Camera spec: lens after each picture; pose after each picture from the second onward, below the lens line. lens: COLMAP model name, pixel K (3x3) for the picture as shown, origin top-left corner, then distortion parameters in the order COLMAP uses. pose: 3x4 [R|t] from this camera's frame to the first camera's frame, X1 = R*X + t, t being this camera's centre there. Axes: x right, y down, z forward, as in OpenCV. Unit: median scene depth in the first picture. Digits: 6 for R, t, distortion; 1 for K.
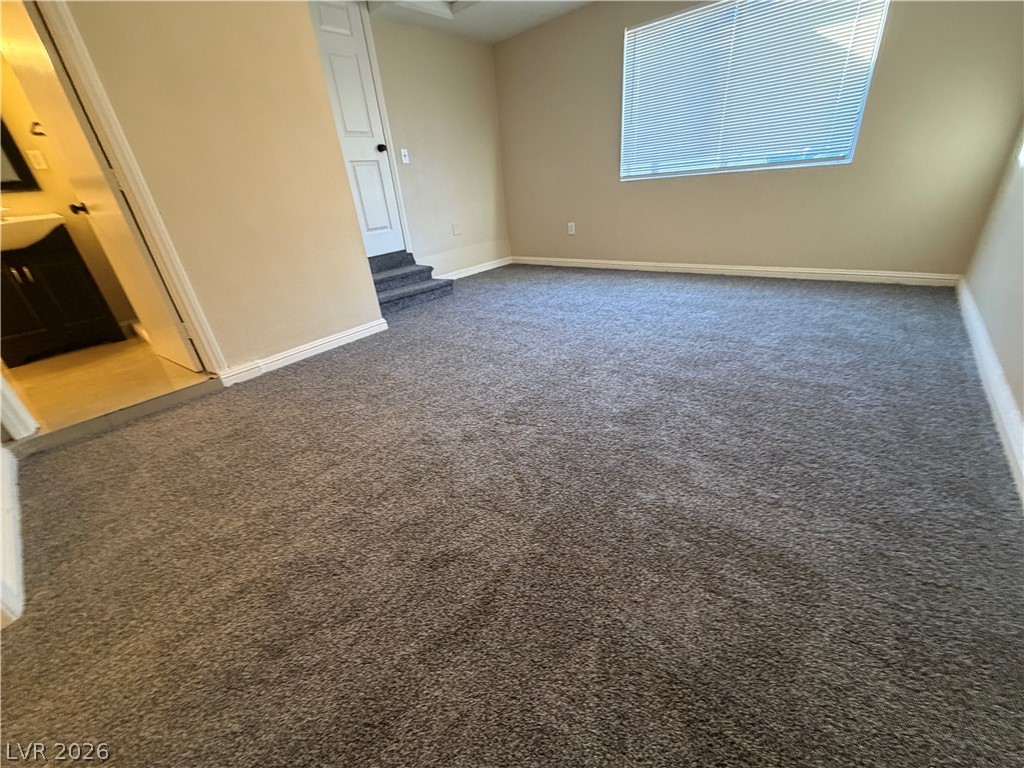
lens RADIAL K [[407.7, 0, 509.5], [0, 407.7, 384.7], [0, 0, 1]] dist [-0.000089, 0.000321]
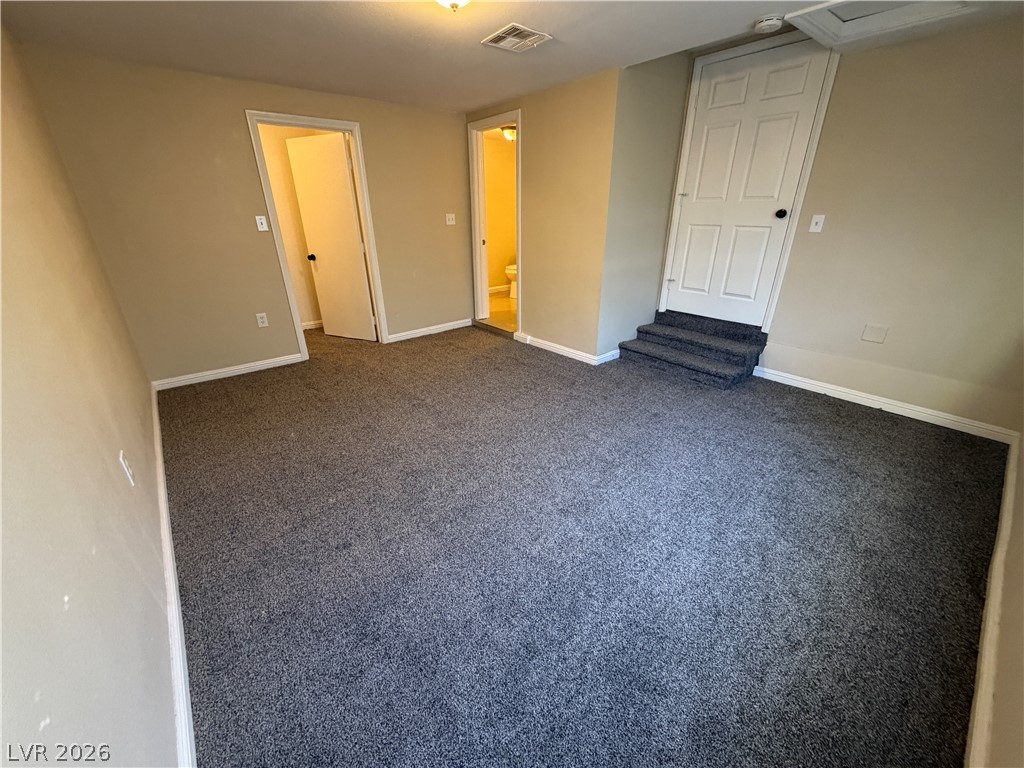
lens RADIAL K [[407.7, 0, 509.5], [0, 407.7, 384.7], [0, 0, 1]] dist [-0.000089, 0.000321]
pose [[-0.164309, 0.466026, -0.869381, 0.874714], [-0.419717, 0.764563, 0.489164, -0.612597], [0.892659, 0.445268, 0.069974, 0.745702]]
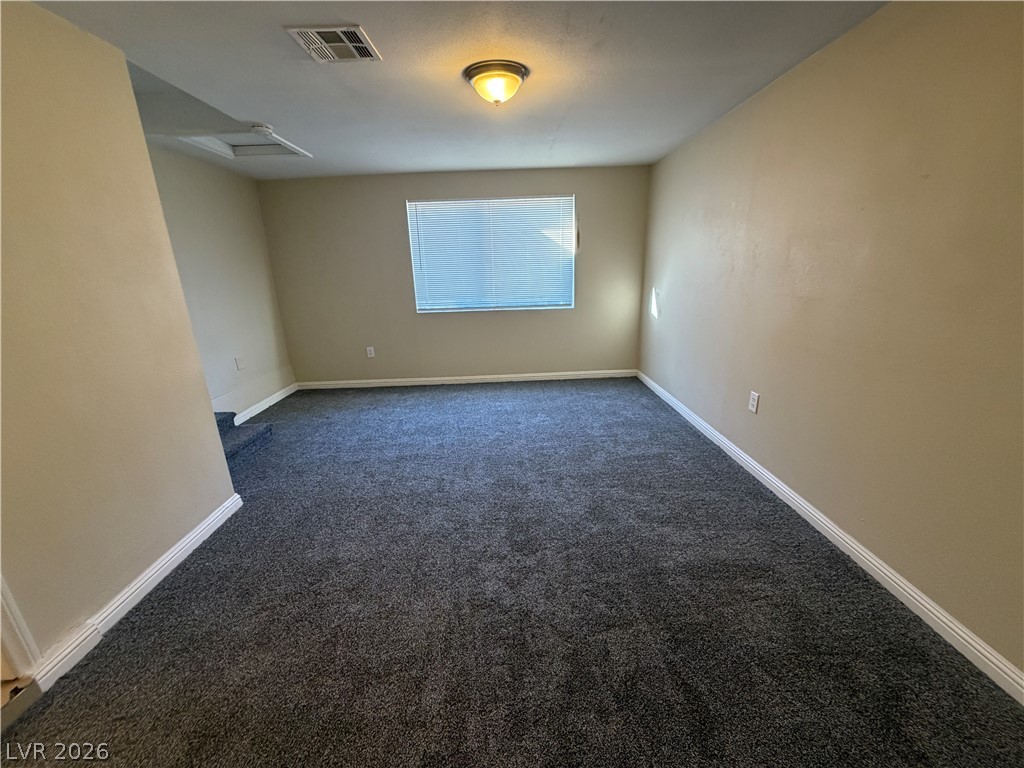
lens RADIAL K [[407.7, 0, 509.5], [0, 407.7, 384.7], [0, 0, 1]] dist [-0.000089, 0.000321]
pose [[0.751851, -0.125402, 0.647298, -0.411706], [0.261825, 0.957806, -0.118558, -0.136813], [-0.605118, 0.258616, 0.752961, 0.036977]]
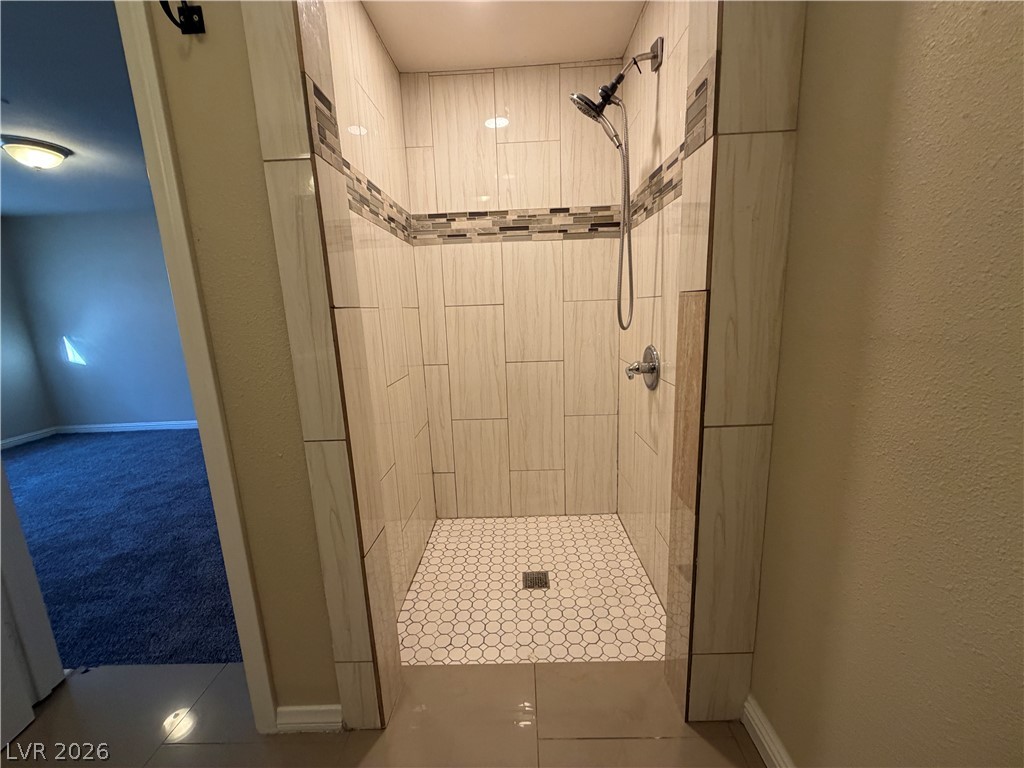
lens RADIAL K [[407.7, 0, 509.5], [0, 407.7, 384.7], [0, 0, 1]] dist [-0.000089, 0.000321]
pose [[-0.627474, -0.035816, 0.777813, -1.200699], [0.429429, 0.817365, 0.384064, -0.239641], [-0.649513, 0.575005, -0.497495, 0.517287]]
